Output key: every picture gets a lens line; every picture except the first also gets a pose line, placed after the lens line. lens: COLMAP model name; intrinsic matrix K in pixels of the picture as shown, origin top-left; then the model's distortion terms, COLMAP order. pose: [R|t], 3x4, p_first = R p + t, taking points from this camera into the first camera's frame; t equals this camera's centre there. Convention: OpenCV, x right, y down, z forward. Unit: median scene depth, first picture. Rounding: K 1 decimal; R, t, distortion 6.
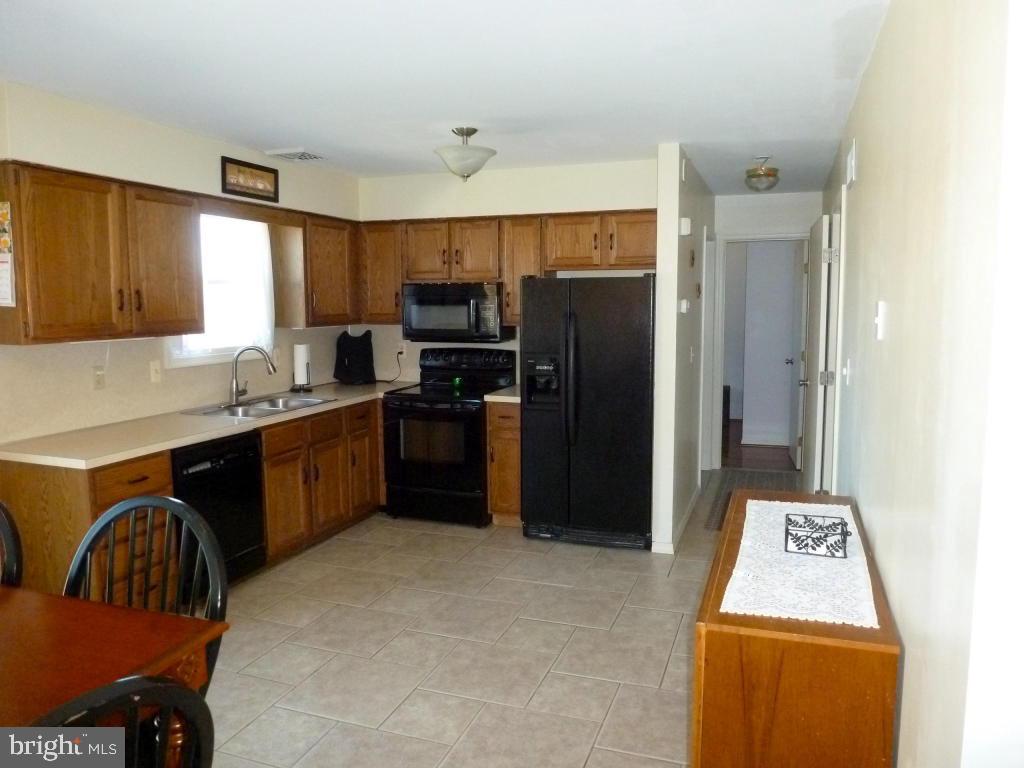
lens RADIAL K [[731.7, 0, 525.3], [0, 731.7, 380.0], [0, 0, 1]] dist [-0.073815, 0.041536]
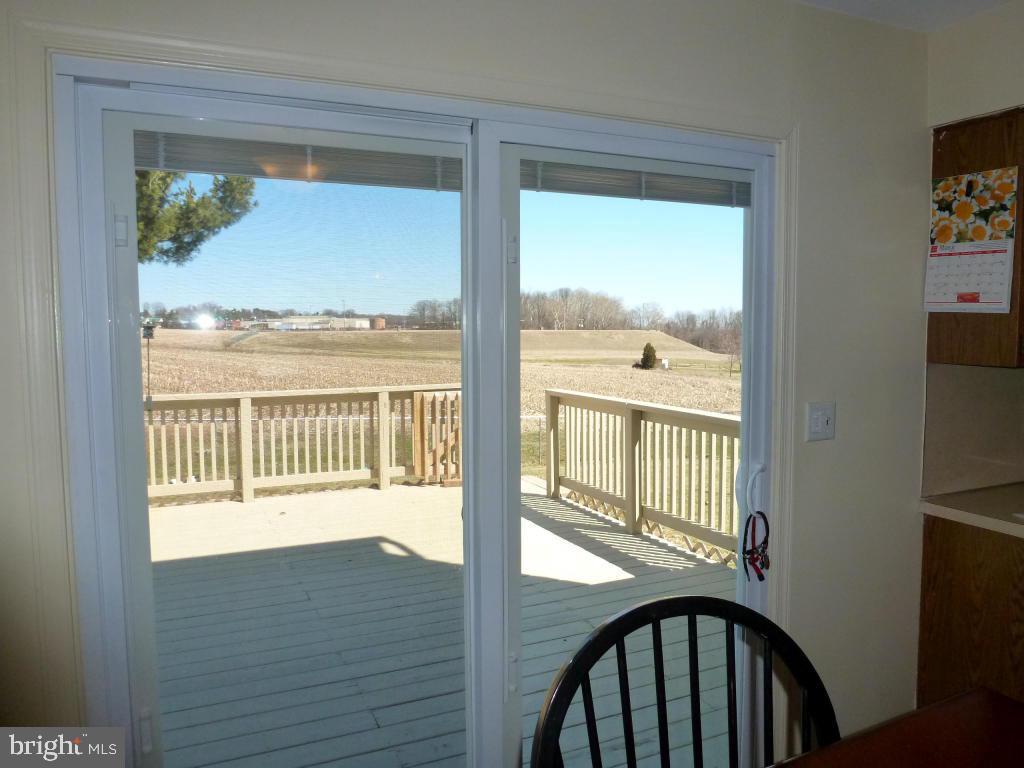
lens RADIAL K [[729.5, 0, 519.2], [0, 729.5, 381.4], [0, 0, 1]] dist [-0.053344, 0.007017]
pose [[0.691077, 0.051410, -0.720950, -0.388043], [-0.072024, 0.997401, 0.002084, -0.000944], [0.719183, 0.050486, 0.692984, 0.113762]]
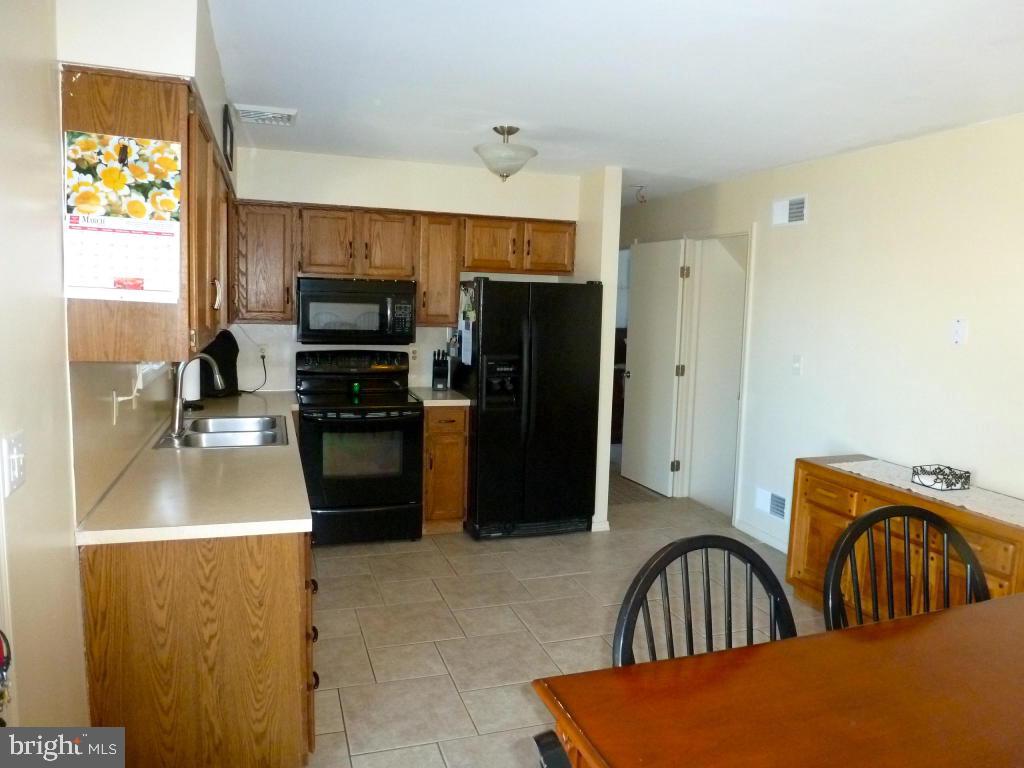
lens RADIAL K [[731.7, 0, 525.3], [0, 731.7, 380.0], [0, 0, 1]] dist [-0.073815, 0.041536]
pose [[0.780555, -0.041822, 0.623686, -0.635551], [0.034964, 0.999118, 0.023238, -0.026723], [-0.624108, 0.003668, 0.781329, 0.205820]]
